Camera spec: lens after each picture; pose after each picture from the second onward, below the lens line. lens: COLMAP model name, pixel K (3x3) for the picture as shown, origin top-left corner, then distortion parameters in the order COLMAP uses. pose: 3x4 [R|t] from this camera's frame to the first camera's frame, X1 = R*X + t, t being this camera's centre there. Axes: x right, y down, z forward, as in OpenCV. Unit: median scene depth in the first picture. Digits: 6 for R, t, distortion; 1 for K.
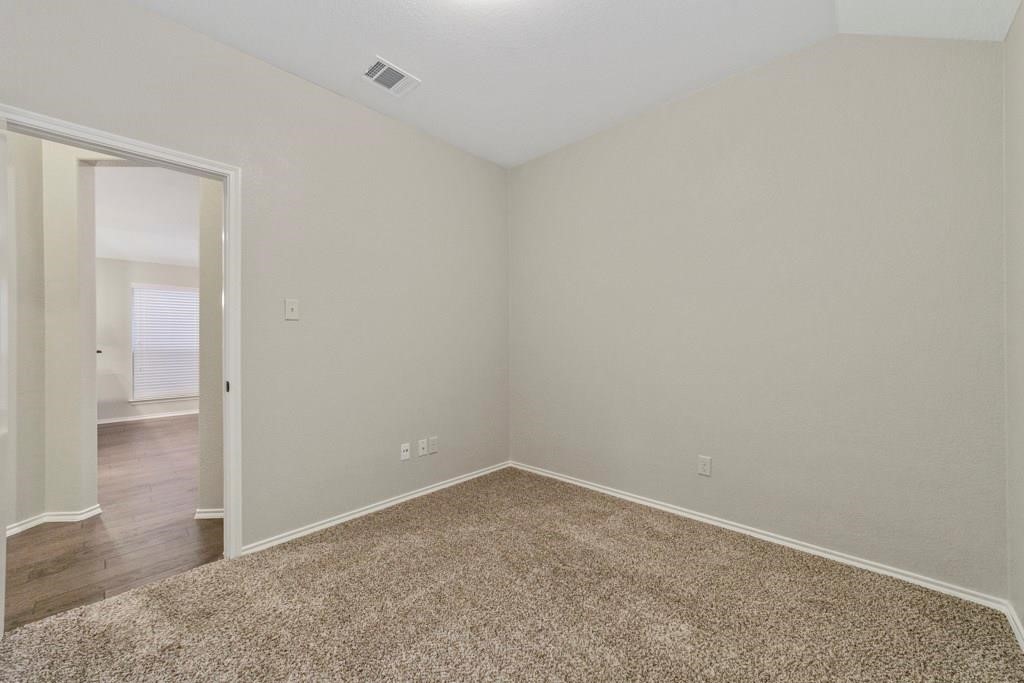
lens RADIAL K [[398.8, 0, 512.8], [0, 398.8, 342.9], [0, 0, 1]] dist [0.000540, 0.000162]
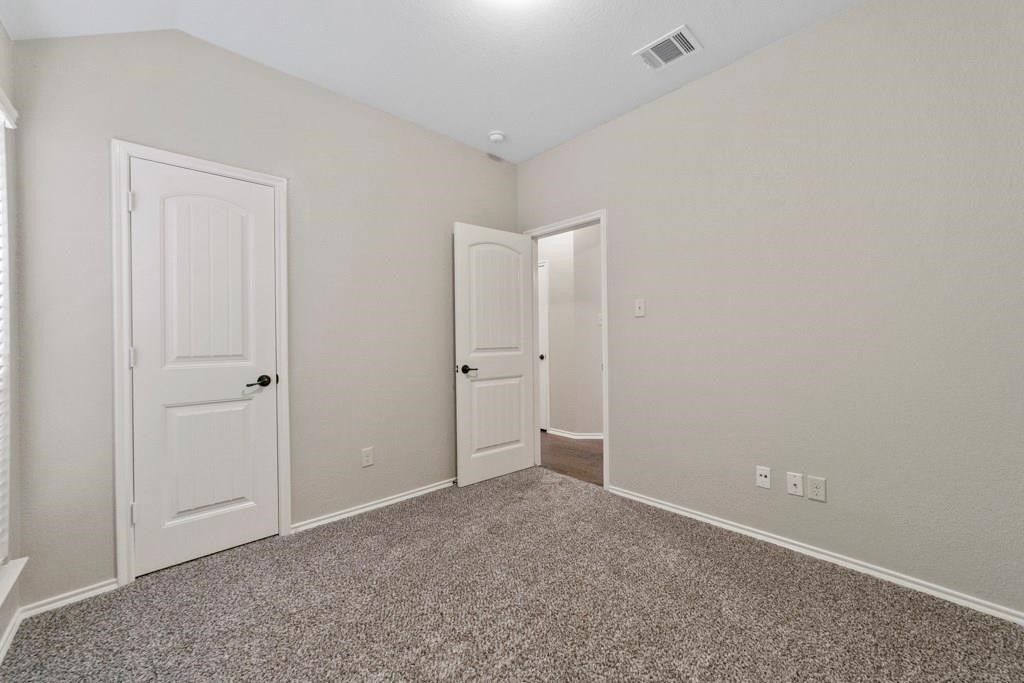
lens RADIAL K [[398.8, 0, 512.7], [0, 398.8, 338.0], [0, 0, 1]] dist [0.000540, 0.000162]
pose [[-0.061097, 0.010145, -0.998080, 0.582114], [0.007411, 0.999925, 0.009710, -0.007987], [0.998104, -0.006804, -0.061168, 0.624403]]
